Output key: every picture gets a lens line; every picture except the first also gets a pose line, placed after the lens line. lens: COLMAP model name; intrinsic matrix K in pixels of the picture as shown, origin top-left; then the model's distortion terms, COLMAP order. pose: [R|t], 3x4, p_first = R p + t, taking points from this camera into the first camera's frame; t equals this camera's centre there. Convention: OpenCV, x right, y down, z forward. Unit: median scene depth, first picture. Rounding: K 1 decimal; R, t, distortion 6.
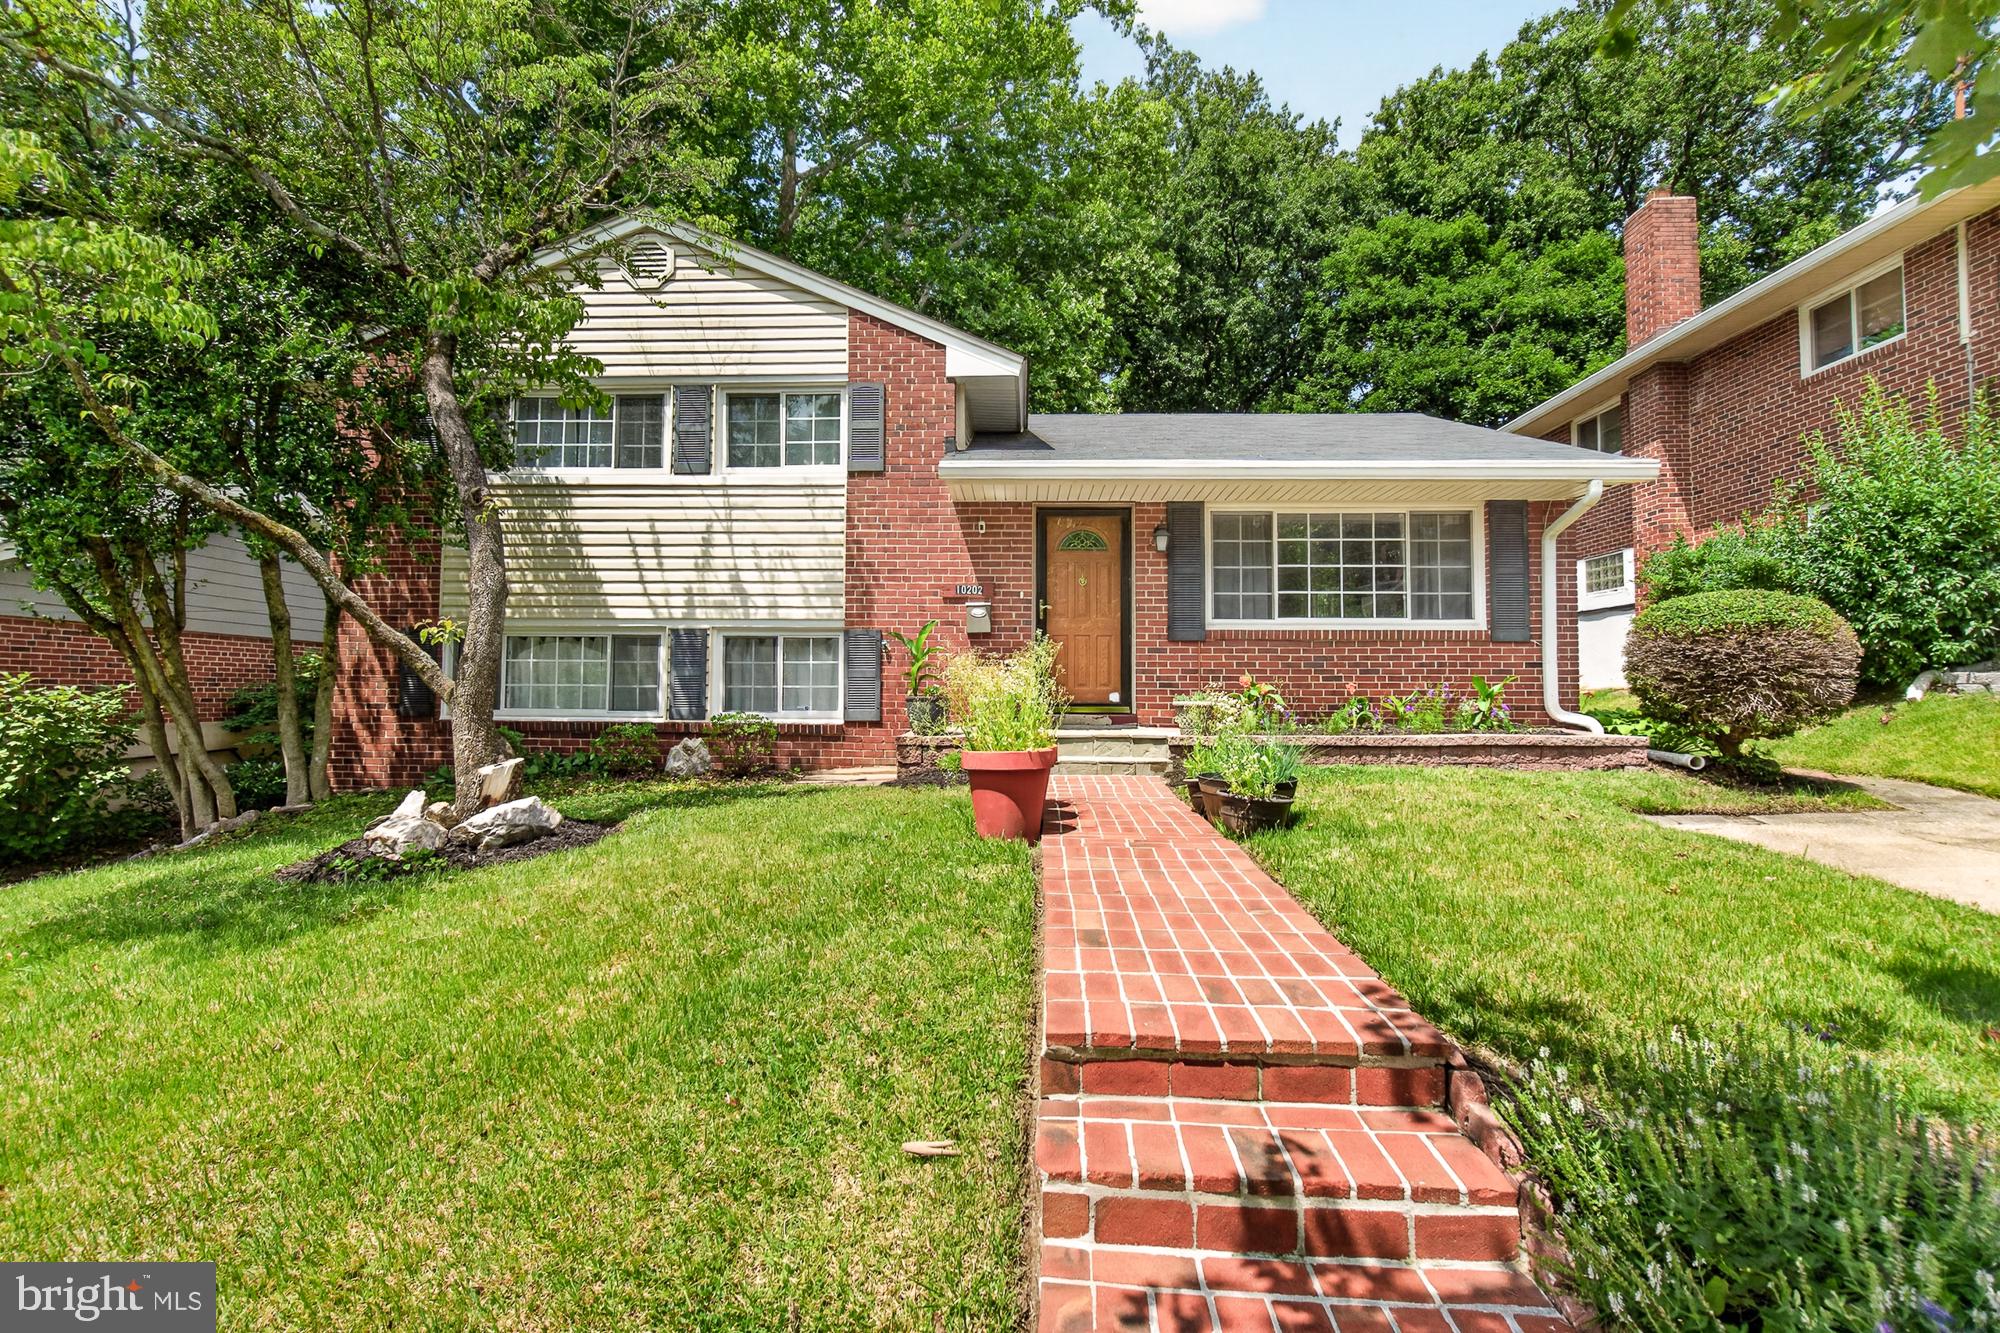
lens RADIAL K [[856.3, 0, 1017.4], [0, 856.3, 659.6], [0, 0, 1]] dist [-0.002230, 0.001535]
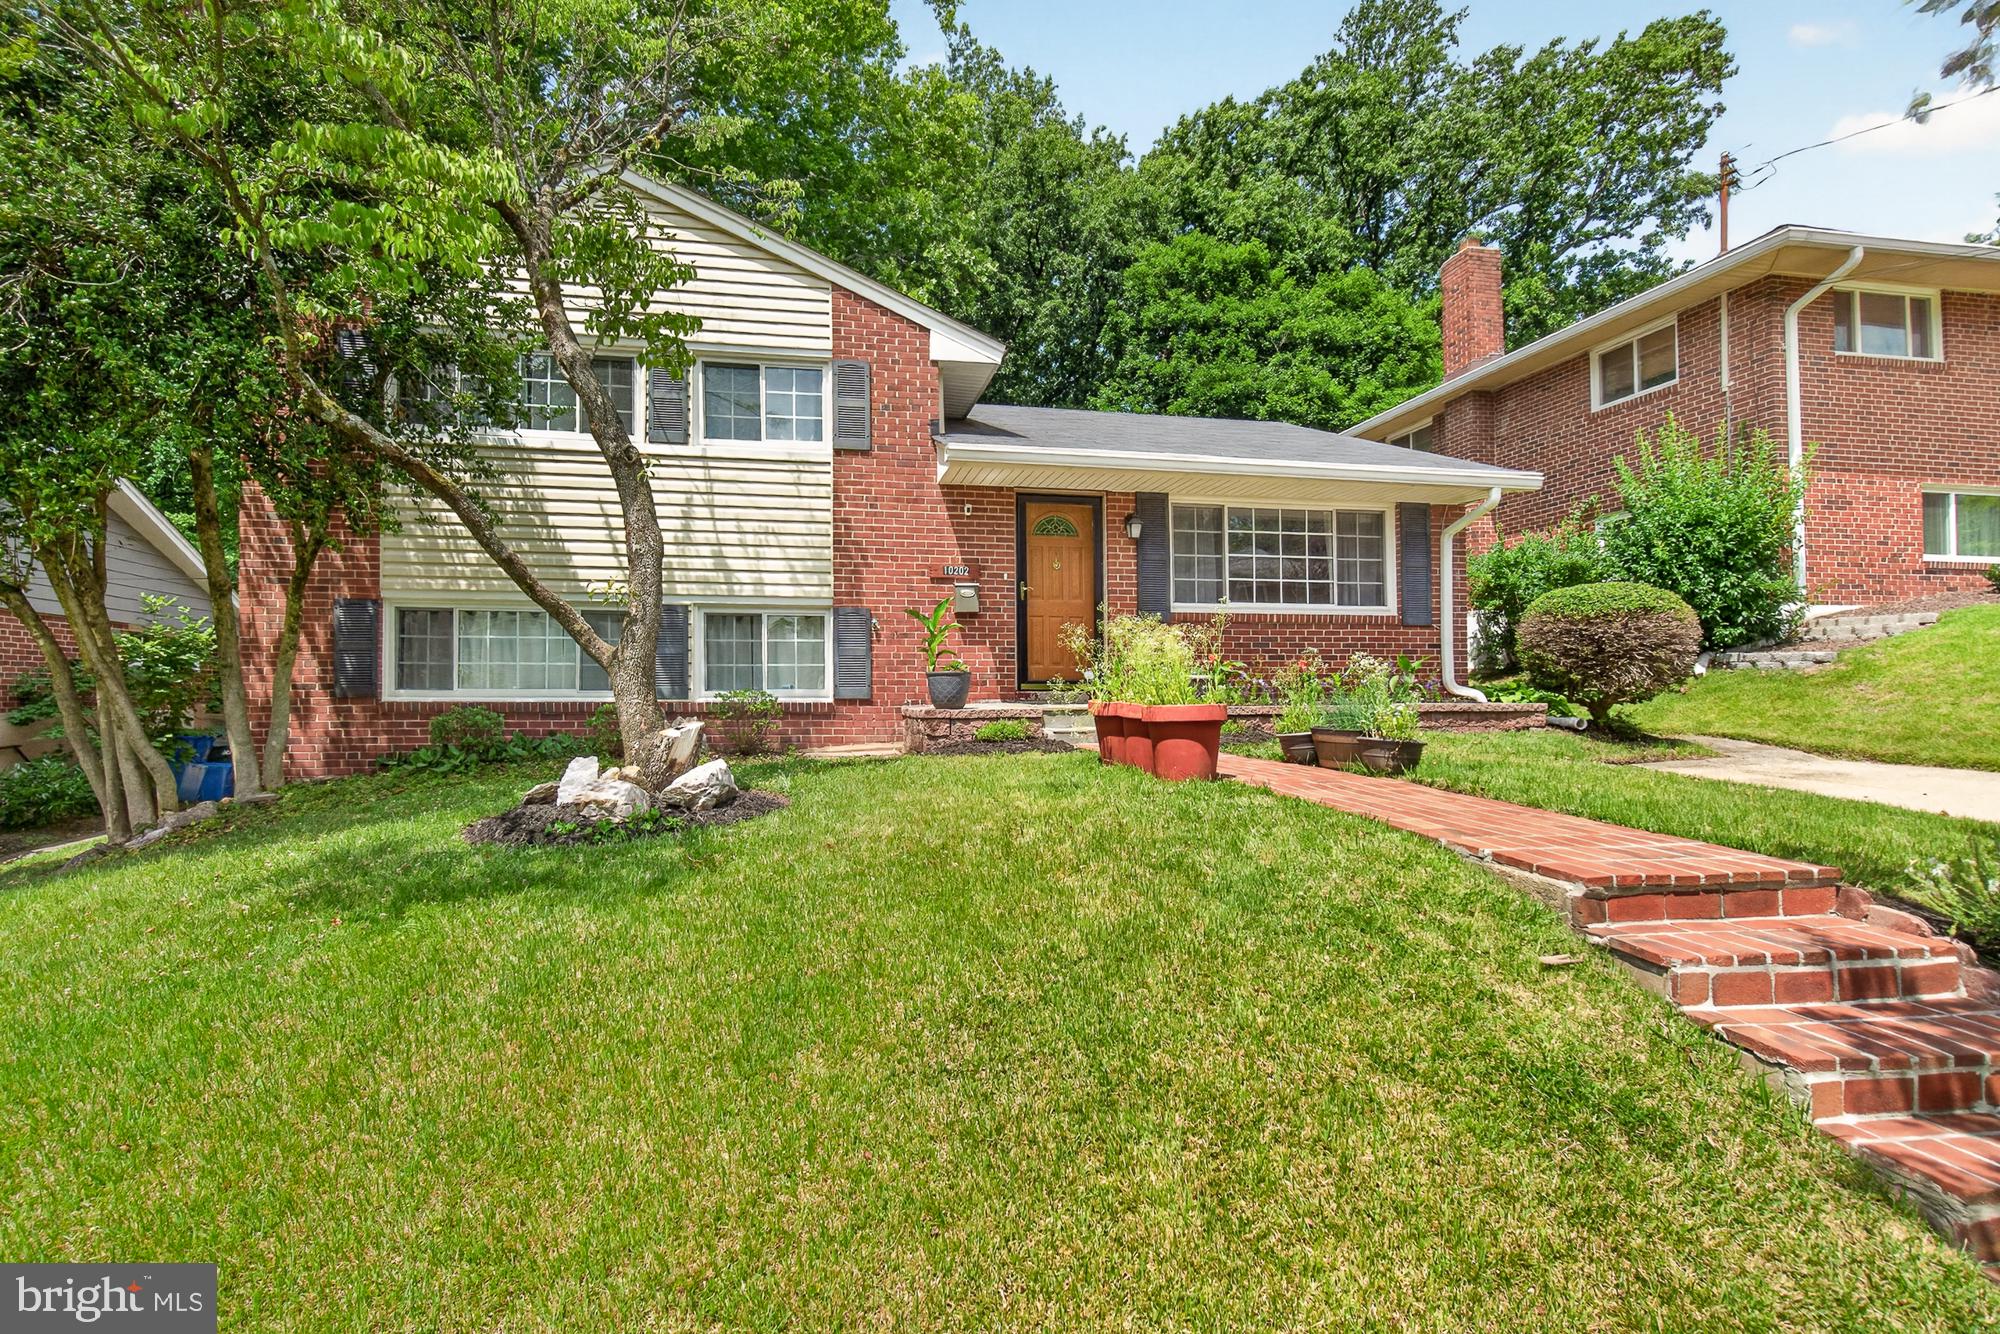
lens RADIAL K [[856.3, 0, 997.4], [0, 856.3, 673.2], [0, 0, 1]] dist [-0.002230, 0.001535]
pose [[0.979022, -0.002884, 0.203736, -0.215826], [-0.001832, 0.999735, 0.022956, 0.017760], [-0.203748, -0.022848, 0.978757, -0.018341]]
